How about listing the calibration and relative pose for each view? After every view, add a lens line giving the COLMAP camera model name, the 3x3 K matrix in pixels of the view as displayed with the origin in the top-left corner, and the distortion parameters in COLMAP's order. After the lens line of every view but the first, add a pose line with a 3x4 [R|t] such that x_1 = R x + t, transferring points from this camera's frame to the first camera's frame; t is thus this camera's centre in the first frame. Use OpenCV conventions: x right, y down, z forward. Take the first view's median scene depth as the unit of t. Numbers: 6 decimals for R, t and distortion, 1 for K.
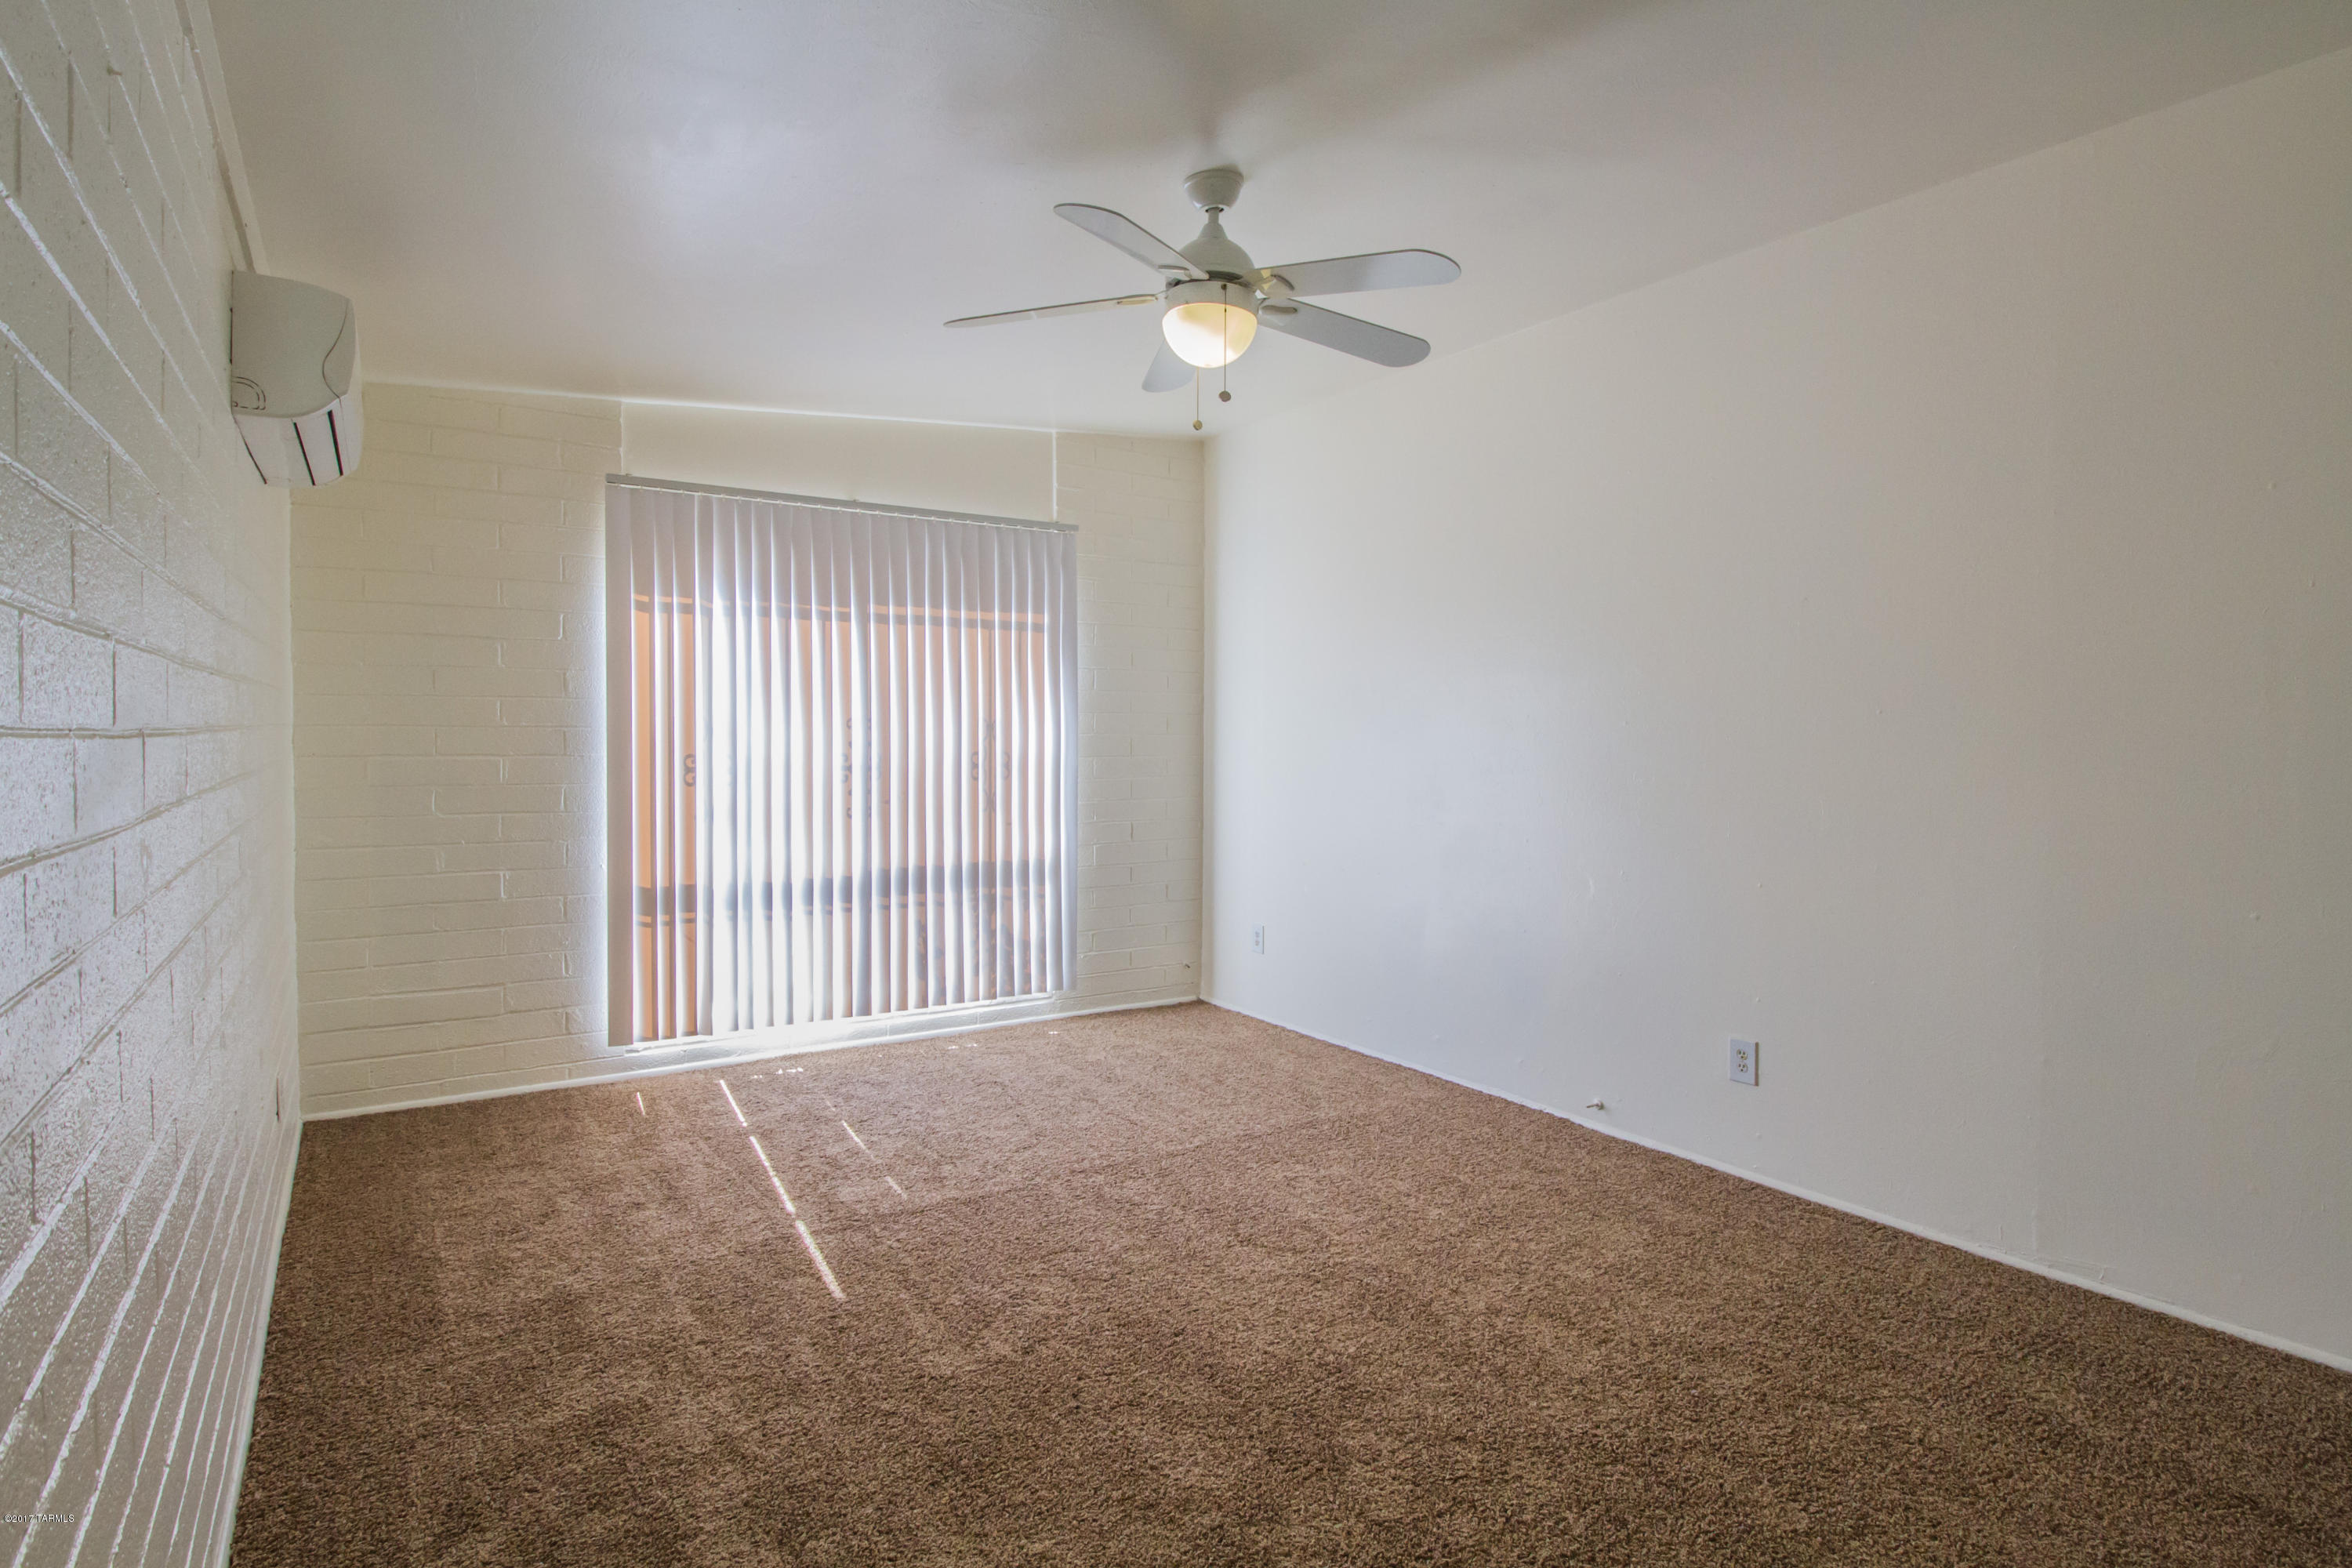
lens RADIAL K [[1230.7, 0, 1179.3], [0, 1230.7, 757.7], [0, 0, 1]] dist [0.002173, -0.015224]
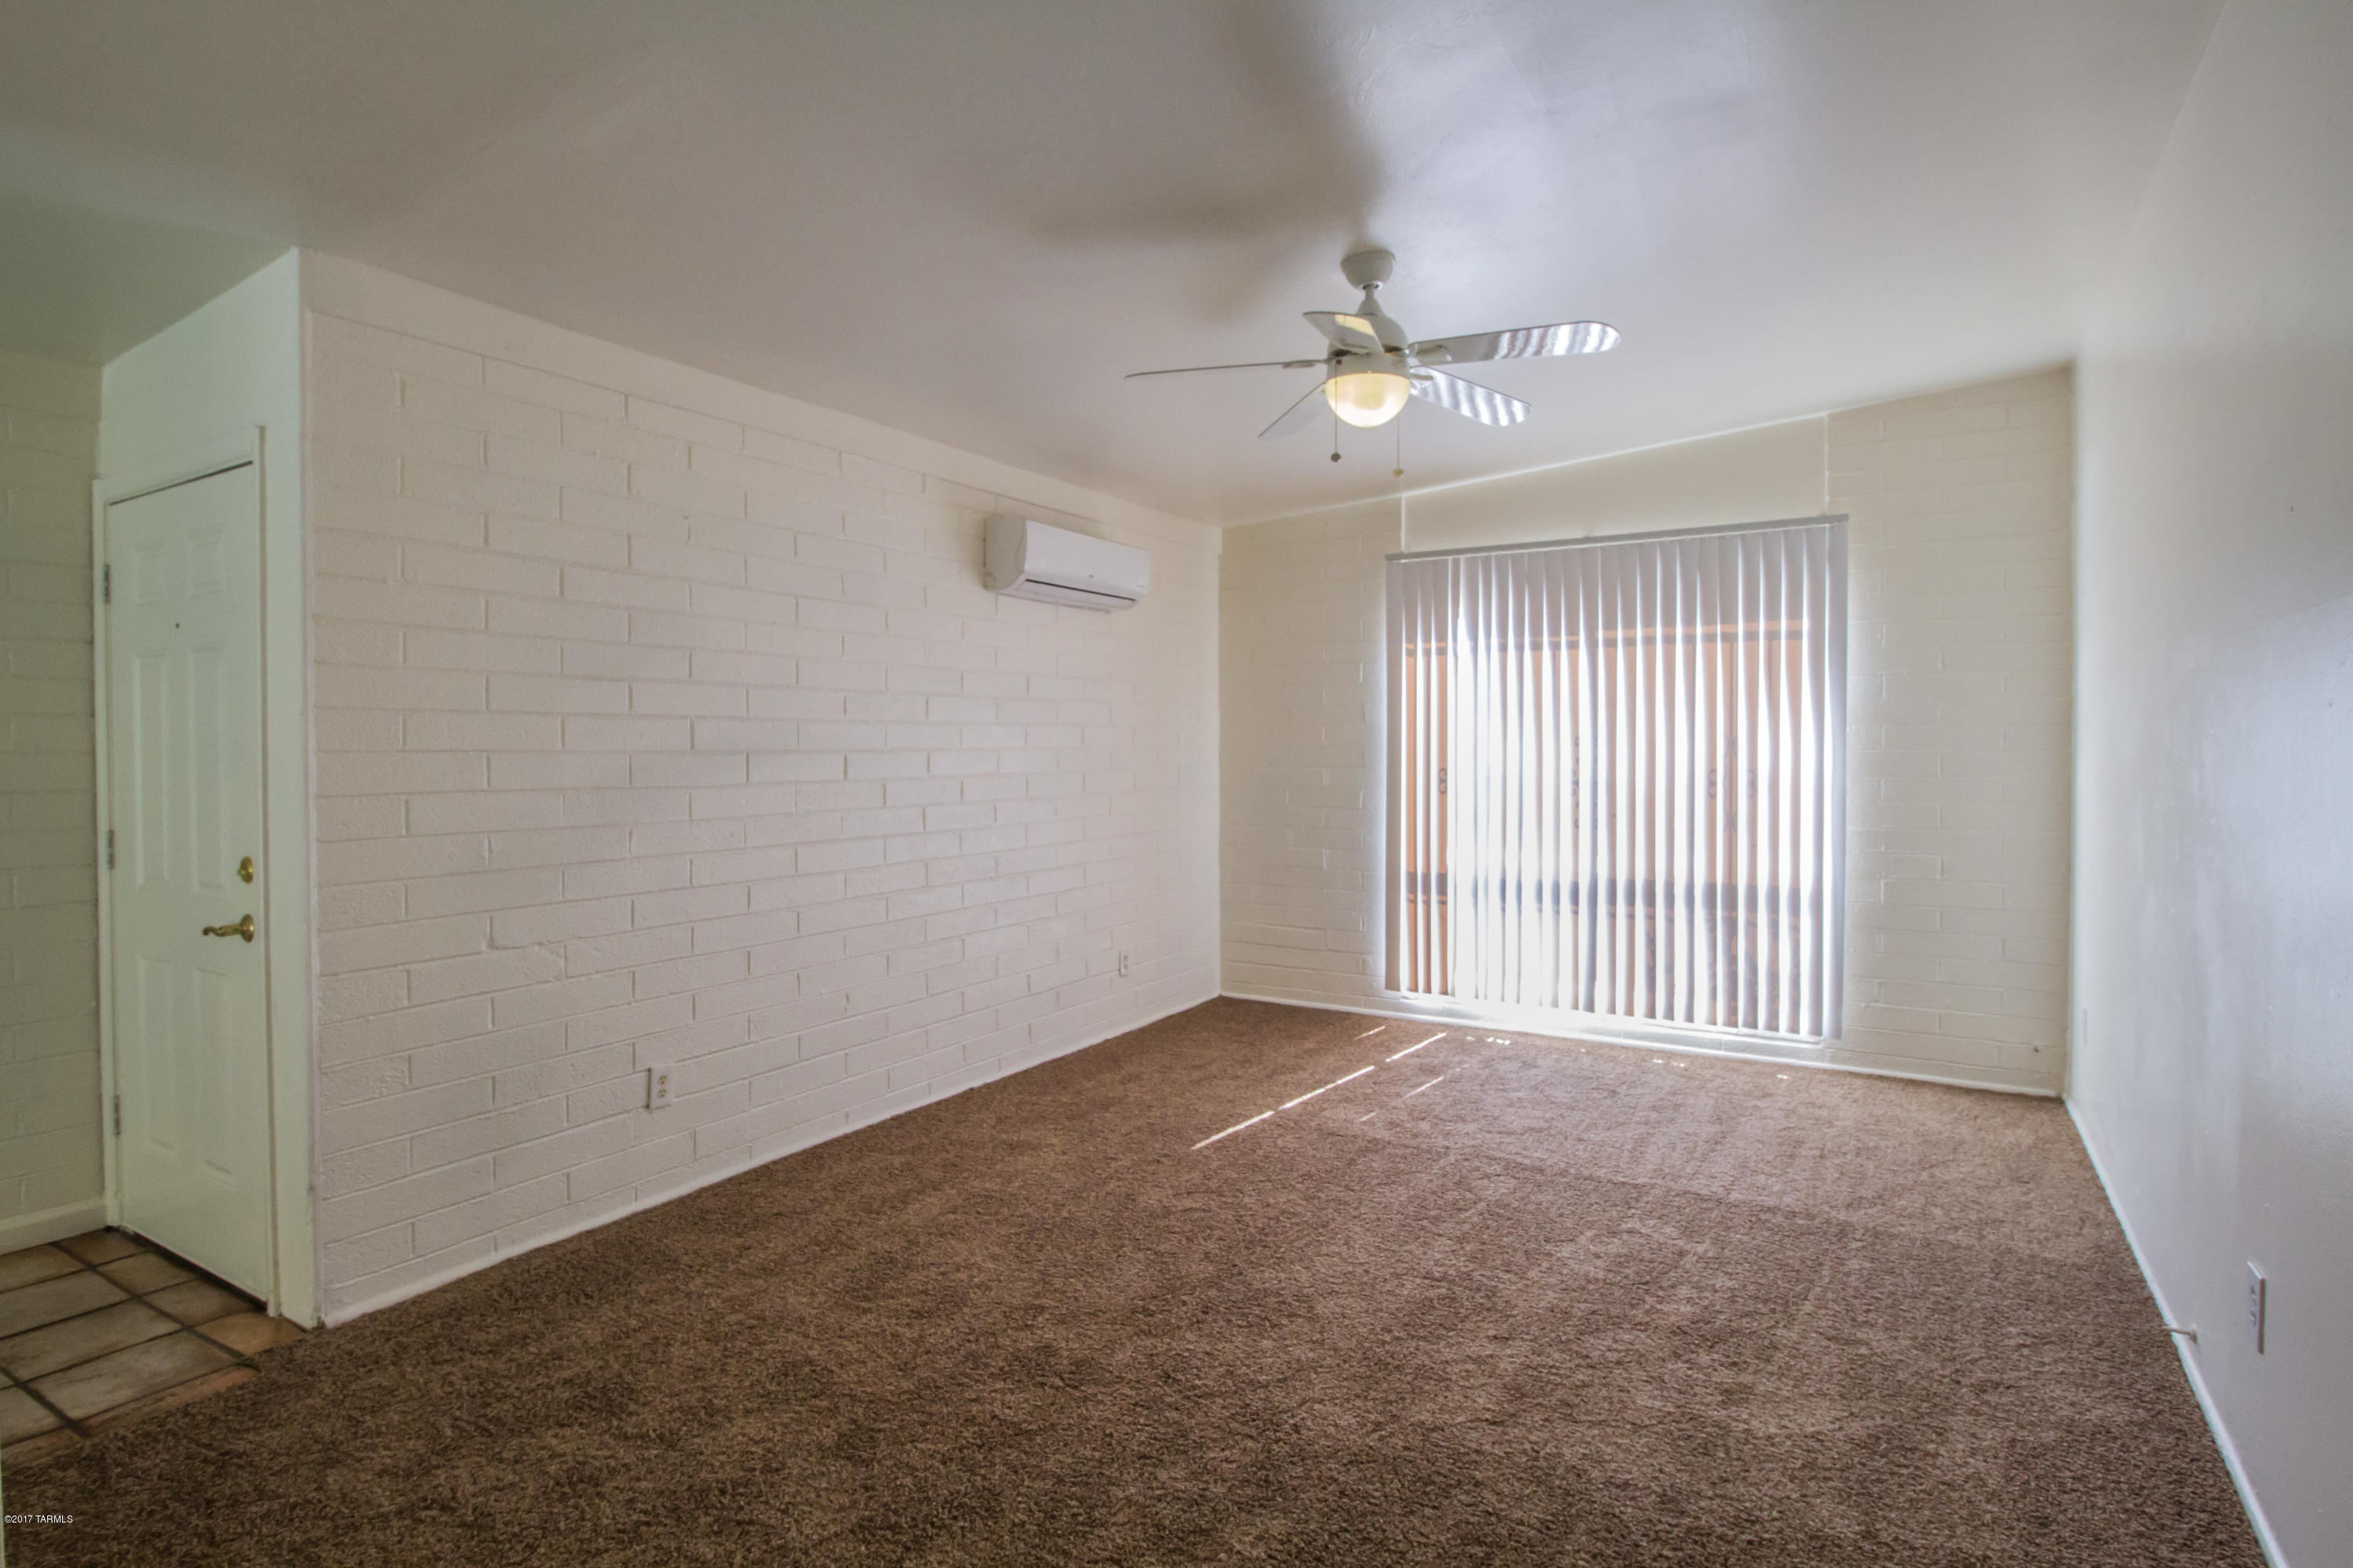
lens RADIAL K [[1231.0, 0, 1179.8], [0, 1231.0, 757.7], [0, 0, 1]] dist [0.002173, -0.015224]
pose [[0.425362, 0.001486, -0.905022, 0.568442], [-0.014337, 0.999884, -0.005097, -0.002877], [0.904910, 0.015143, 0.425334, 0.214387]]
